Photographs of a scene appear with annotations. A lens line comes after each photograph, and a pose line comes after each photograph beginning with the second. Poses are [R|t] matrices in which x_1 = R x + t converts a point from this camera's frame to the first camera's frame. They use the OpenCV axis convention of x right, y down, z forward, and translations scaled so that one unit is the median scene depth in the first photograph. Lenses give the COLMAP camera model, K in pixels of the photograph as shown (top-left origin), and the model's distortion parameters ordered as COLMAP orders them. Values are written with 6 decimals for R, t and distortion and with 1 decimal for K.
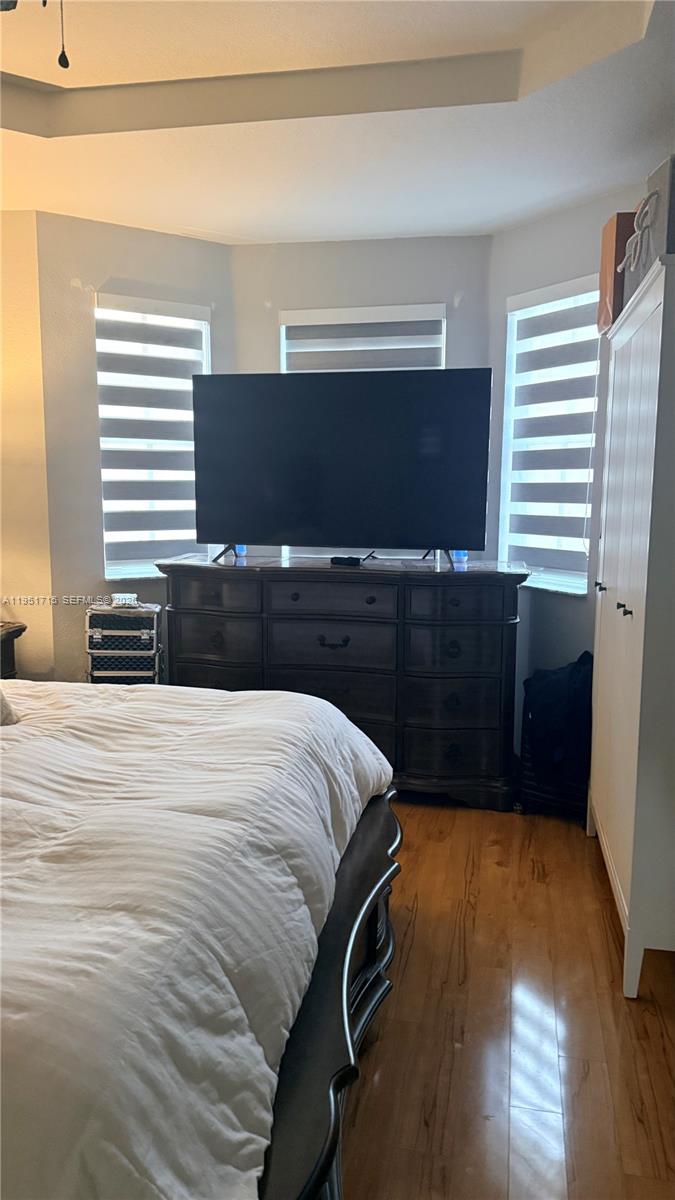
lens RADIAL K [[844.5, 0, 340.9], [0, 844.5, 604.1], [0, 0, 1]] dist [0.150864, -0.245601]
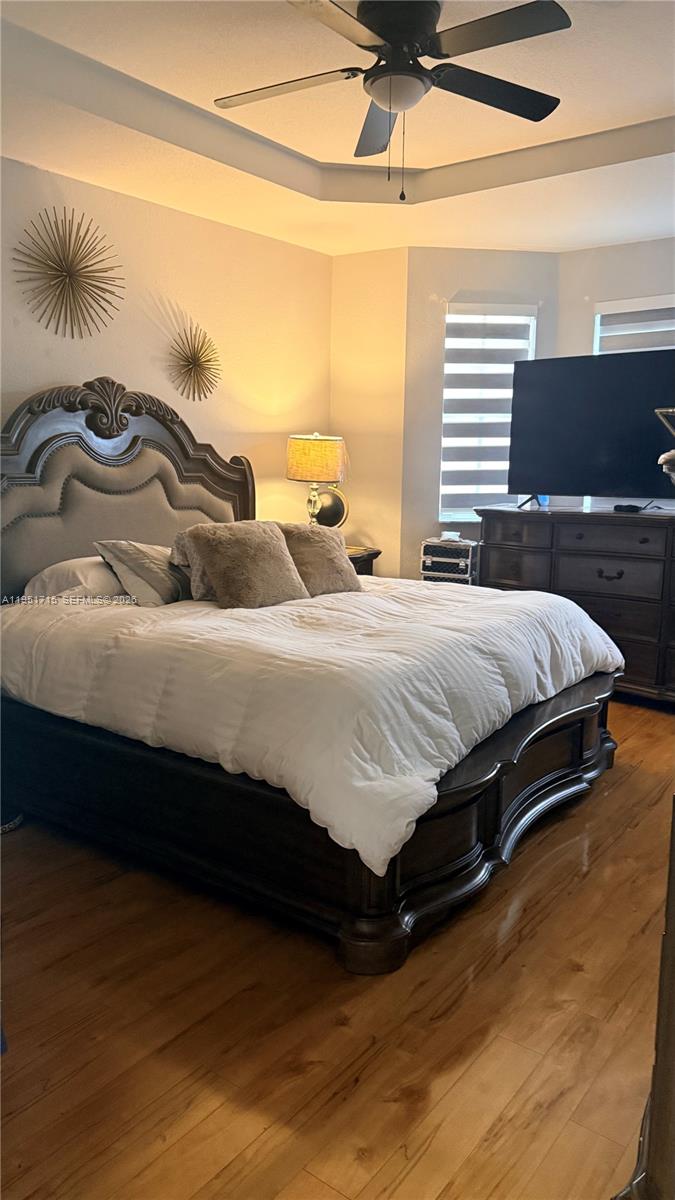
lens RADIAL K [[844.5, 0, 340.9], [0, 844.5, 604.1], [0, 0, 1]] dist [0.150864, -0.245601]
pose [[0.907323, 0.070870, -0.414419, 0.150711], [-0.060926, 0.997449, 0.037184, 0.063494], [0.415997, -0.008489, 0.909326, -0.282688]]
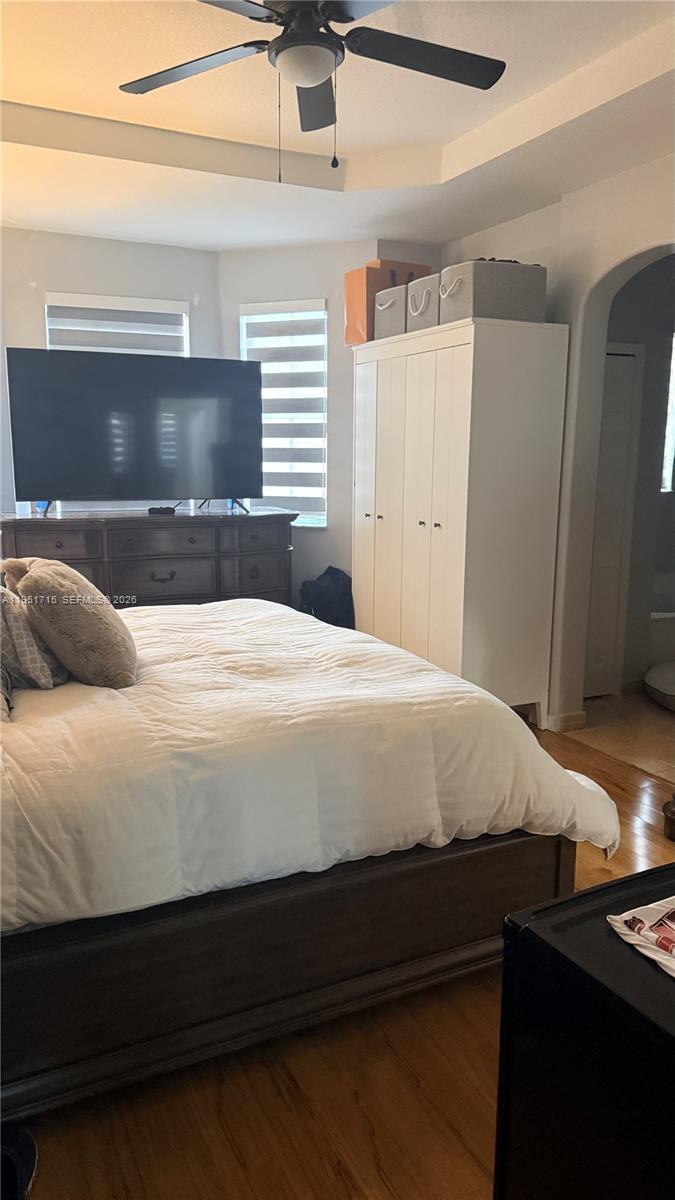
lens RADIAL K [[827.7, 0, 338.2], [0, 827.7, 621.3], [0, 0, 1]] dist [0.109484, -0.226003]
pose [[0.796164, -0.122738, 0.592501, -0.519179], [0.087501, 0.992272, 0.087973, 0.024158], [-0.598720, -0.018196, 0.800752, -0.123325]]
